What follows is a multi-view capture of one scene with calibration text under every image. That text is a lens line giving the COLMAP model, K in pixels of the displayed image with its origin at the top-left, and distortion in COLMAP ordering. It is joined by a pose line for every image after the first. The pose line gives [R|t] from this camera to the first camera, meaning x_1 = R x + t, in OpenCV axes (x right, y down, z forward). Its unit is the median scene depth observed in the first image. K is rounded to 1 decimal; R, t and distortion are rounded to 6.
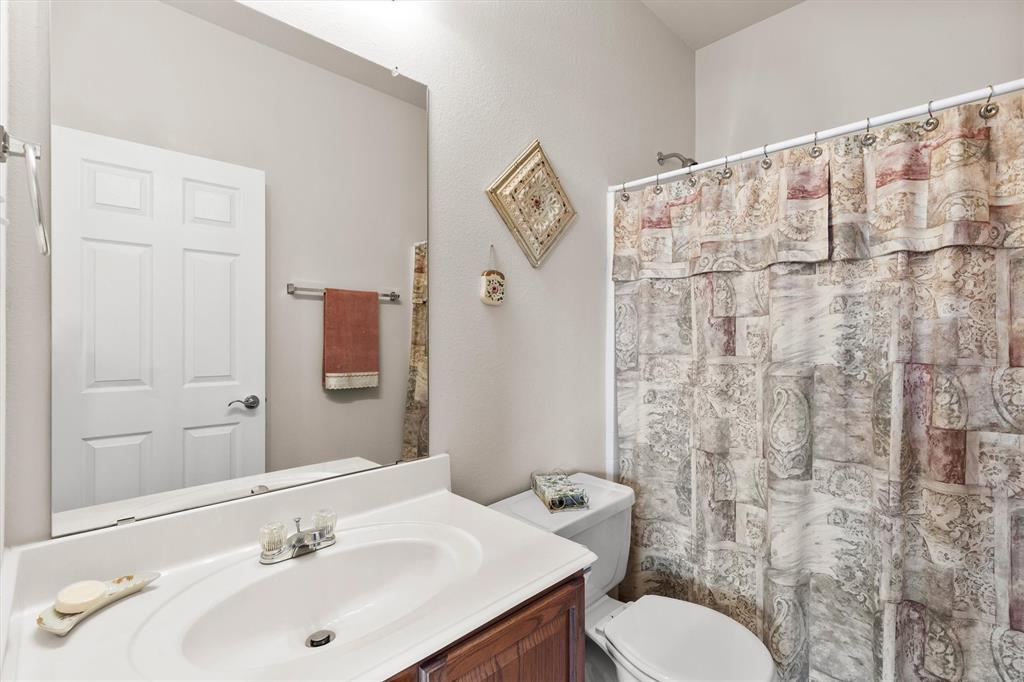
lens RADIAL K [[471.2, 0, 515.3], [0, 471.2, 338.0], [0, 0, 1]] dist [0.005669, 0.000741]
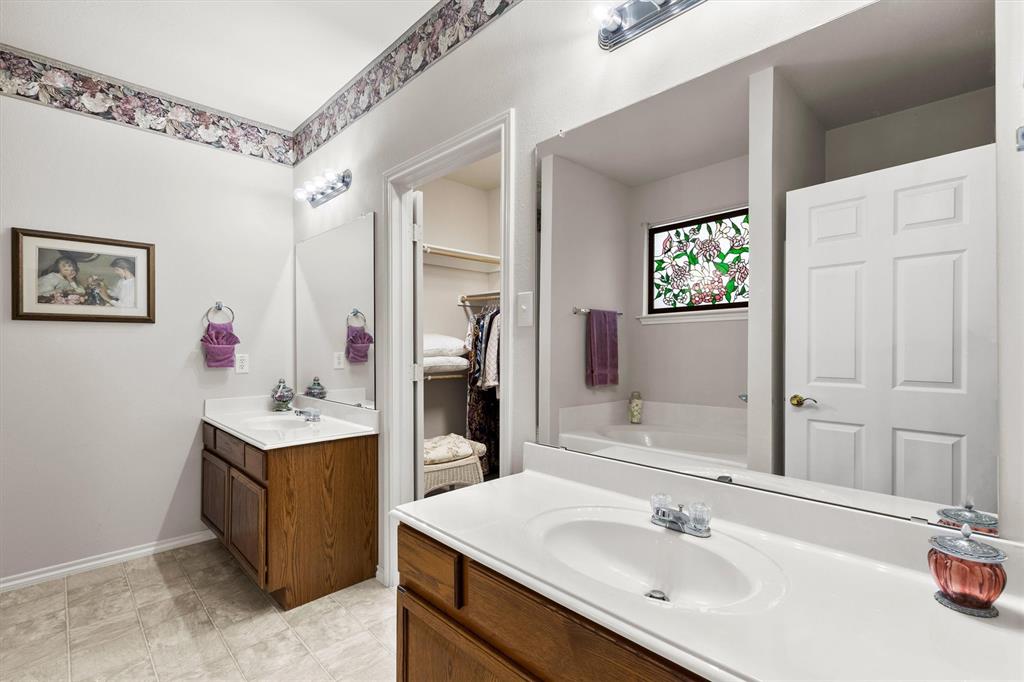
lens RADIAL K [[471.2, 0, 515.6], [0, 471.2, 344.7], [0, 0, 1]] dist [0.005669, 0.000741]
pose [[-0.002595, 0.015593, -0.999875, 0.378088], [0.005734, 0.999862, 0.015578, -0.009456], [0.999980, -0.005693, -0.002684, 0.330659]]
